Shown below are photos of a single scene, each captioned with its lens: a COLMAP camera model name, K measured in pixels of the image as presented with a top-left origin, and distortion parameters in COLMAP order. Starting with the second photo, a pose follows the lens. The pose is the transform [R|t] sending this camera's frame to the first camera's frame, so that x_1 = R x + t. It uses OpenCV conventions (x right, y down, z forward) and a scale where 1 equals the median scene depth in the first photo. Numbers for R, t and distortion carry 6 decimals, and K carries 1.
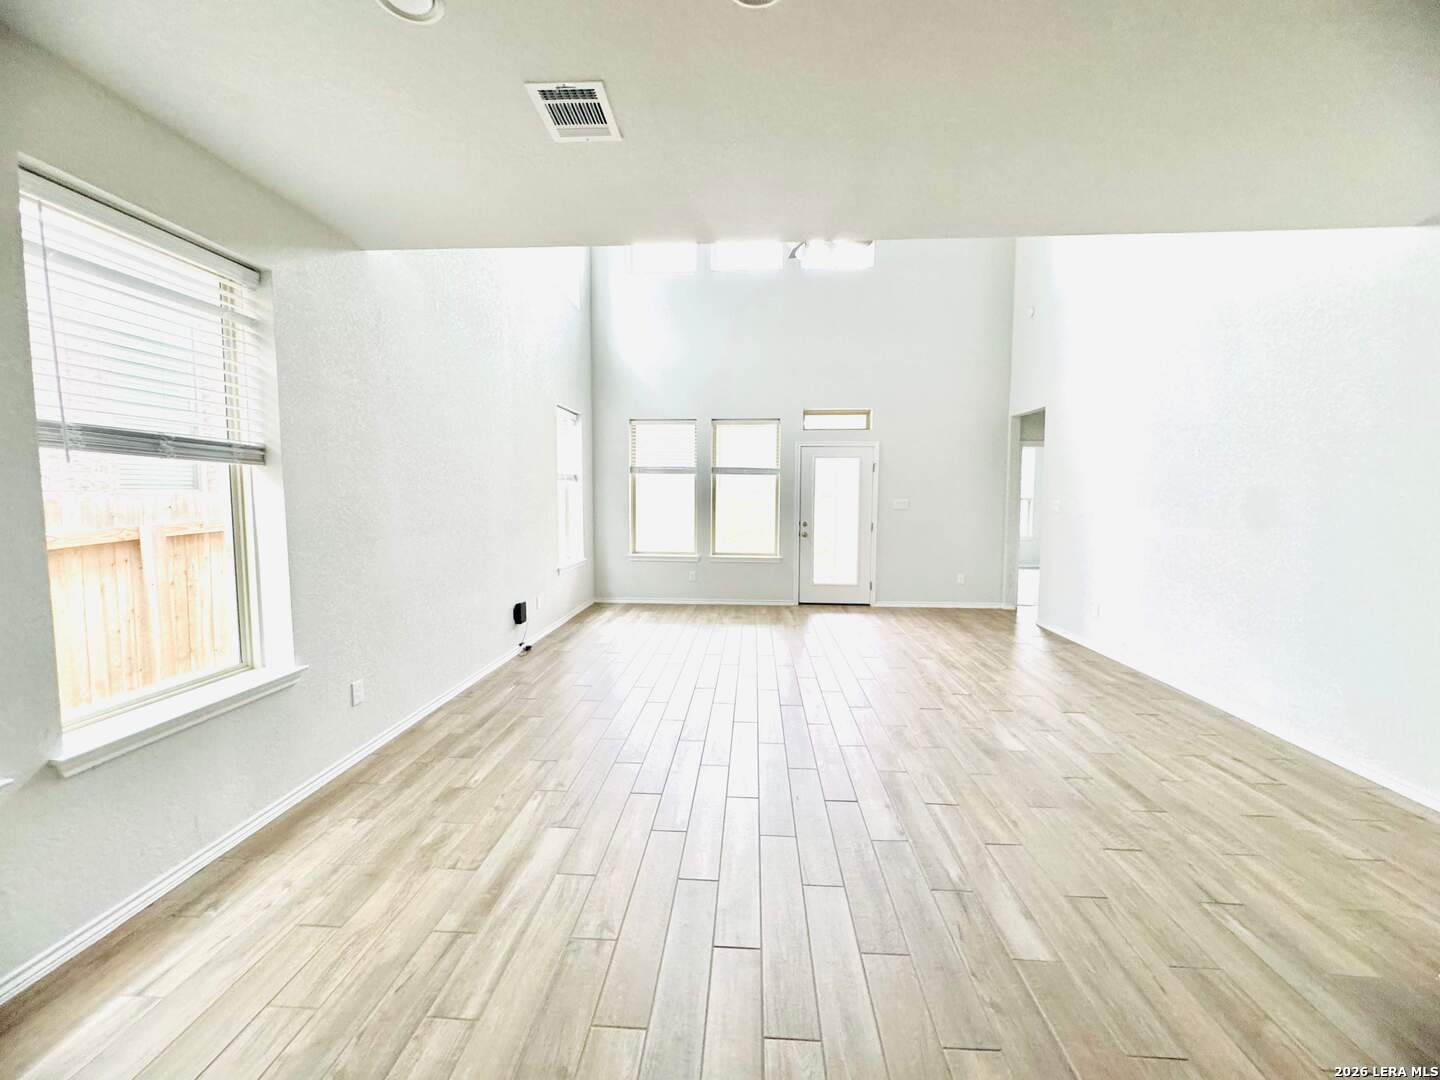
lens RADIAL K [[572.6, 0, 712.3], [0, 572.6, 539.5], [0, 0, 1]] dist [-0.009037, -0.000134]
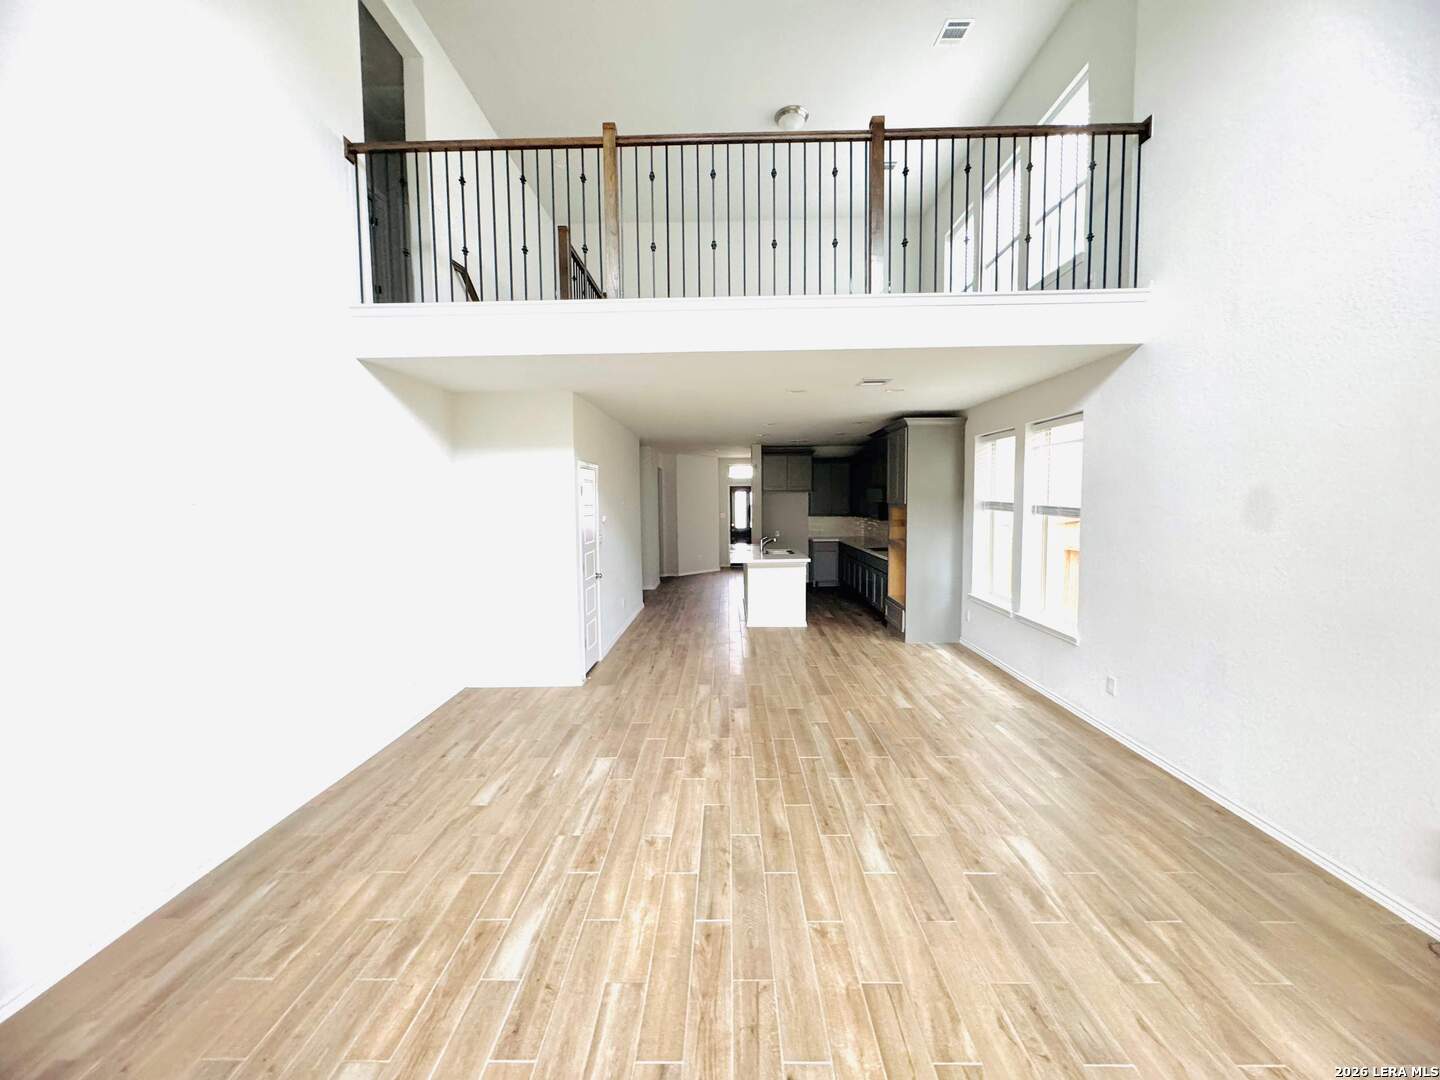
lens RADIAL K [[572.6, 0, 720.4], [0, 572.6, 536.7], [0, 0, 1]] dist [-0.009037, -0.000134]
pose [[-0.998142, 0.014576, -0.059167, 0.278134], [0.005798, 0.989283, 0.145894, -0.208250], [0.060660, 0.145280, -0.987529, 1.653939]]
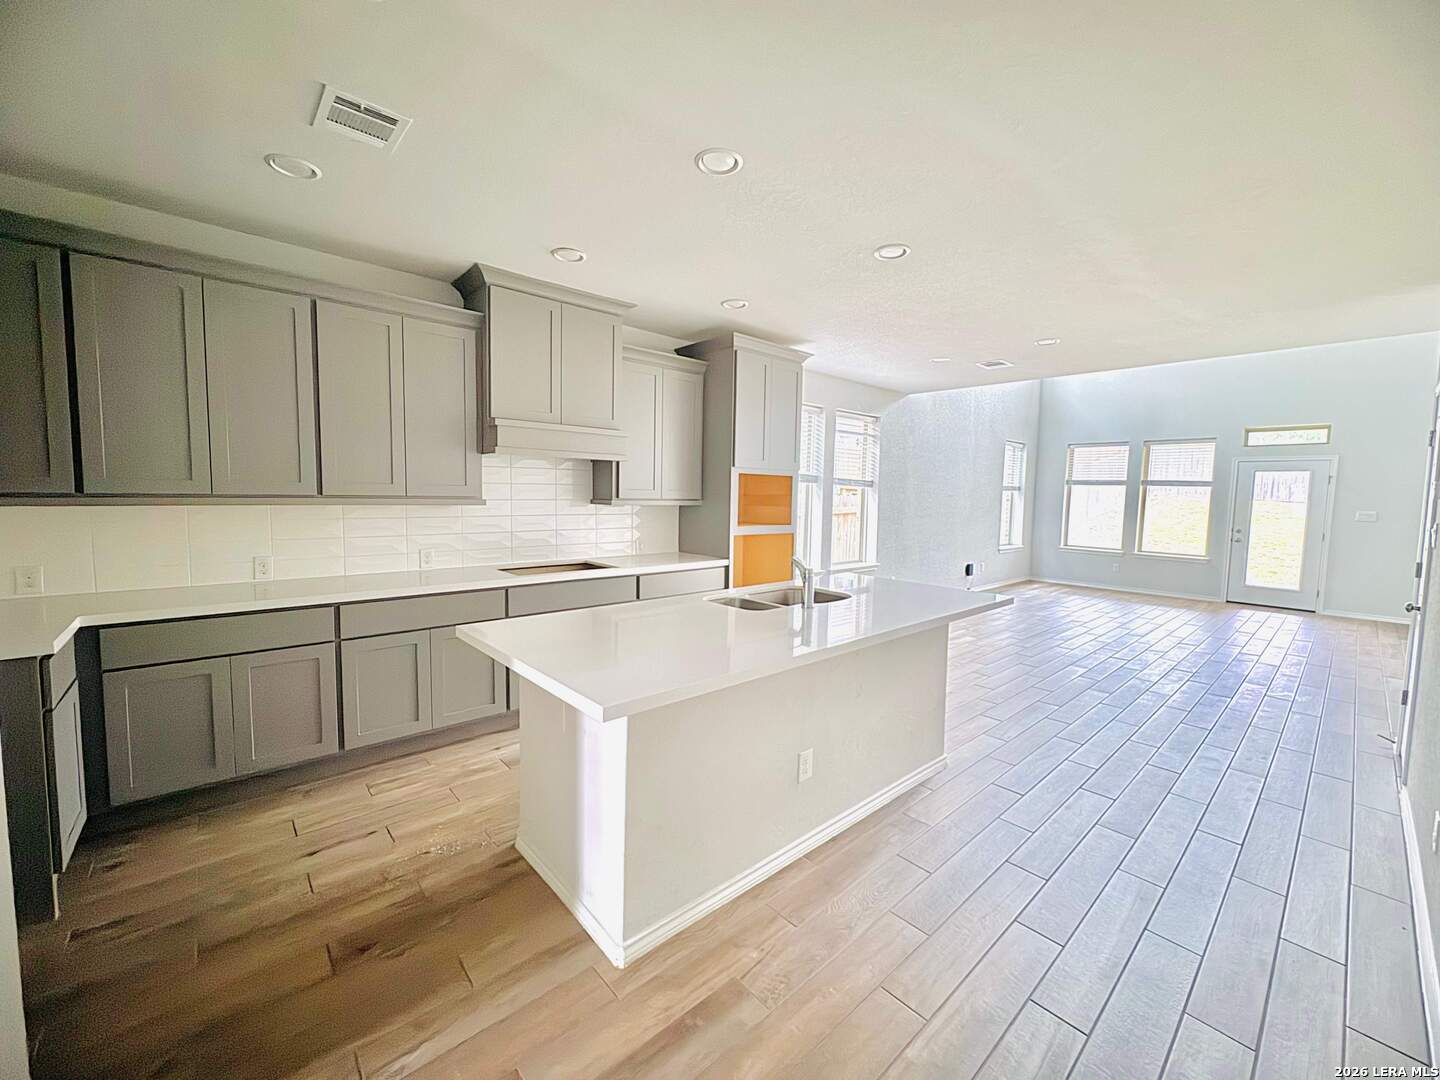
lens RADIAL K [[572.6, 0, 710.5], [0, 572.6, 536.6], [0, 0, 1]] dist [-0.009037, -0.000134]
pose [[0.710683, 0.065867, -0.700423, 0.356222], [-0.071371, 0.997221, 0.021361, 0.060048], [0.699883, 0.034809, 0.713409, -0.892178]]
